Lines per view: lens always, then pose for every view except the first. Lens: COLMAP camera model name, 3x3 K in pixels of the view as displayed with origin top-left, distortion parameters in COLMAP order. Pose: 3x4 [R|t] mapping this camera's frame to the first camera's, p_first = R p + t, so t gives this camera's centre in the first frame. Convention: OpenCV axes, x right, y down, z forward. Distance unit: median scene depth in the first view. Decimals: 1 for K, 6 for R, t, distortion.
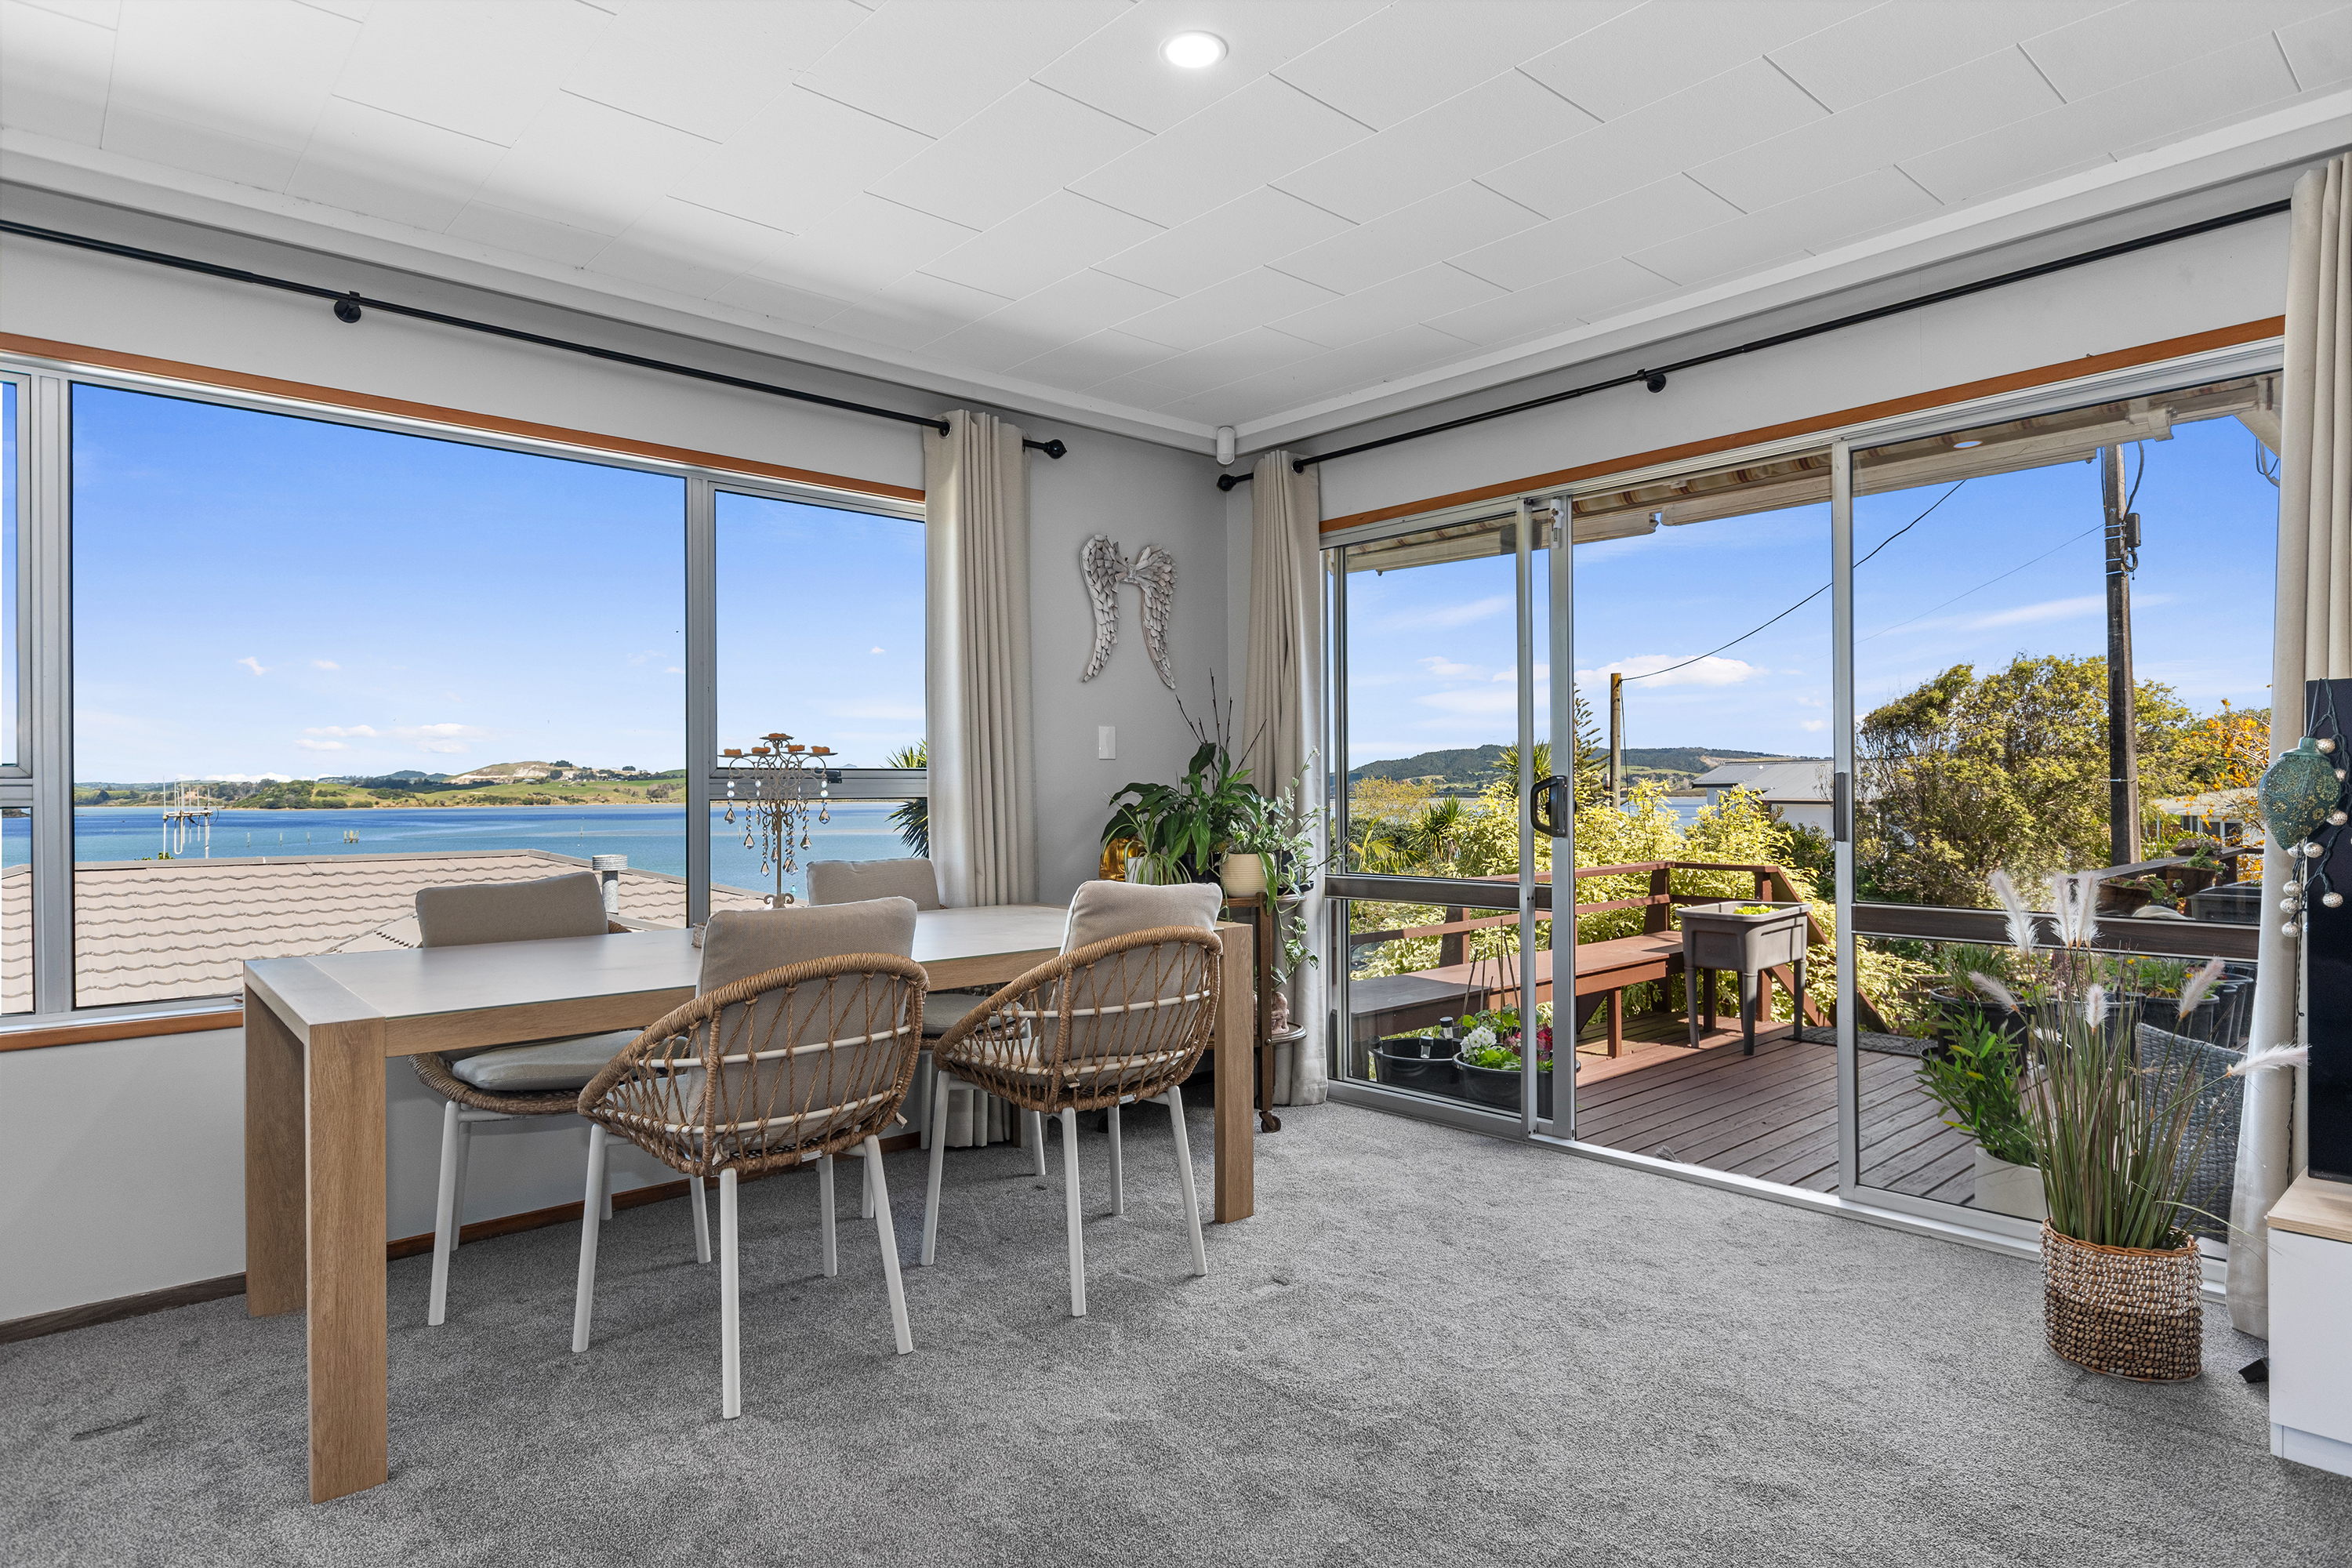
lens RADIAL K [[1276.6, 0, 1166.0], [0, 1276.6, 786.7], [0, 0, 1]] dist [-0.004749, -0.000800]
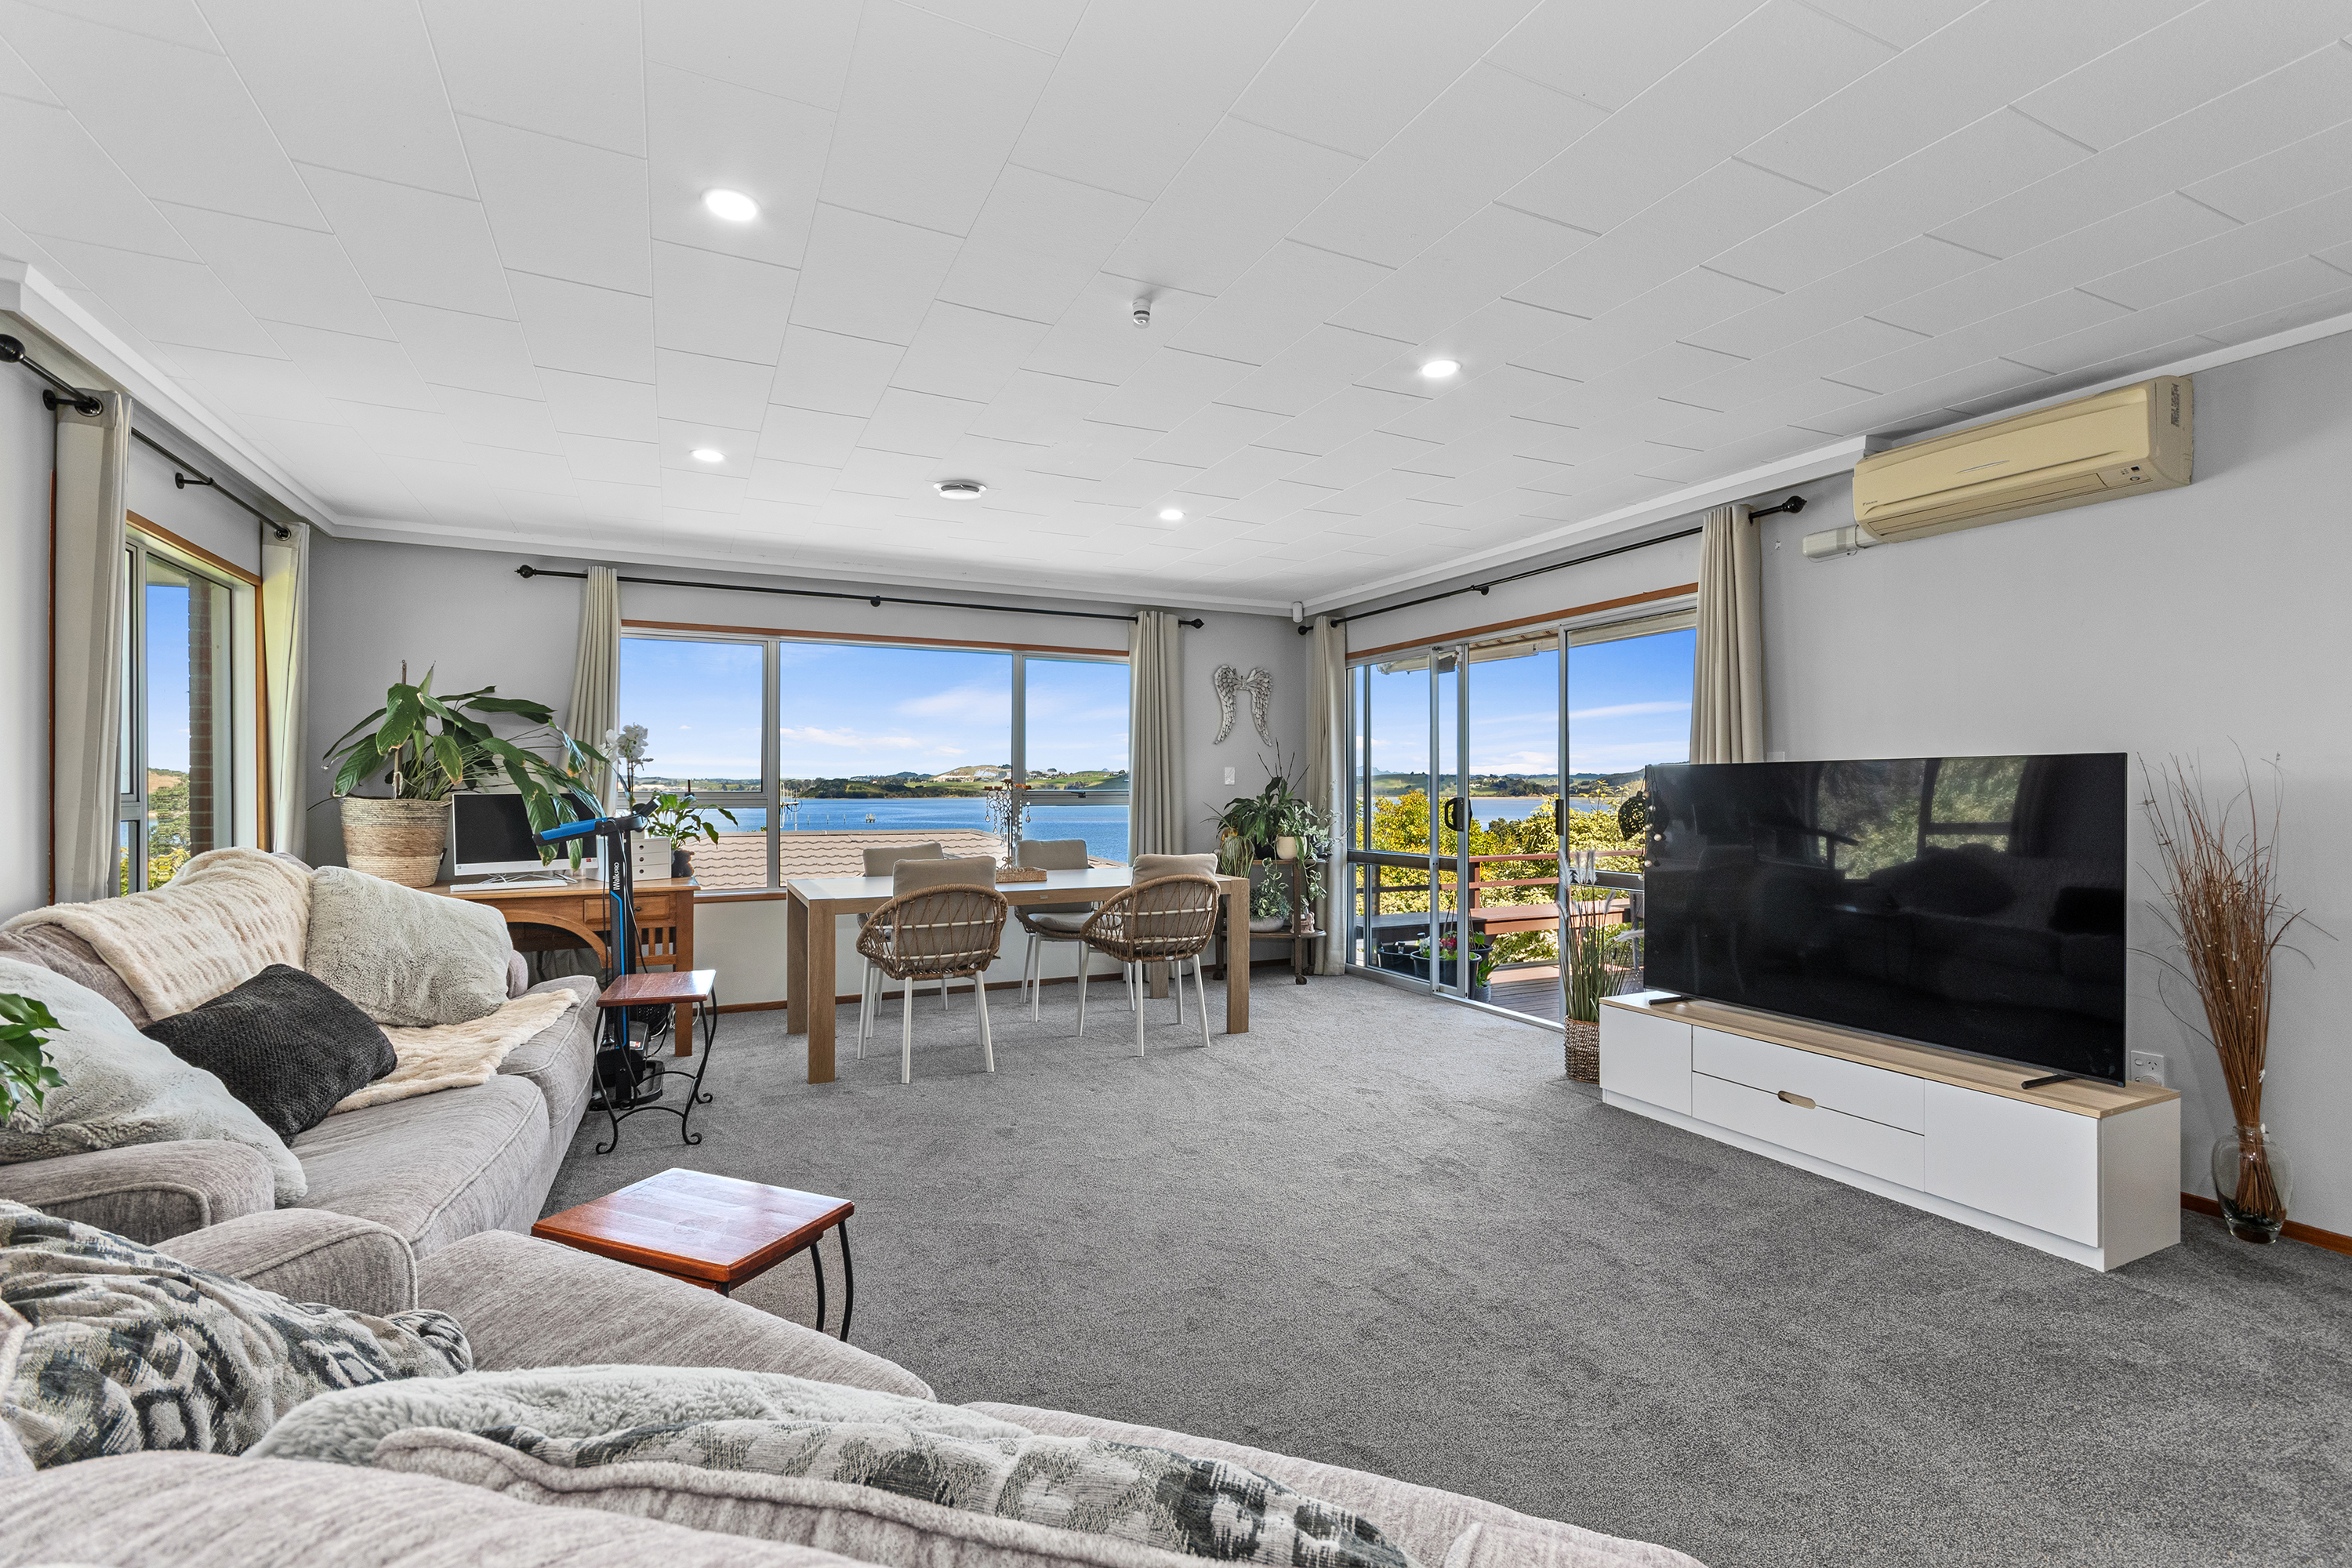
lens RADIAL K [[1025.3, 0, 1186.6], [0, 1025.3, 782.1], [0, 0, 1]] dist [0.001403, 0.000146]
pose [[0.963644, 0.005086, -0.267142, 0.308668], [-0.005901, 0.999980, -0.002247, -0.022959], [0.267125, 0.003742, 0.963655, -0.484062]]
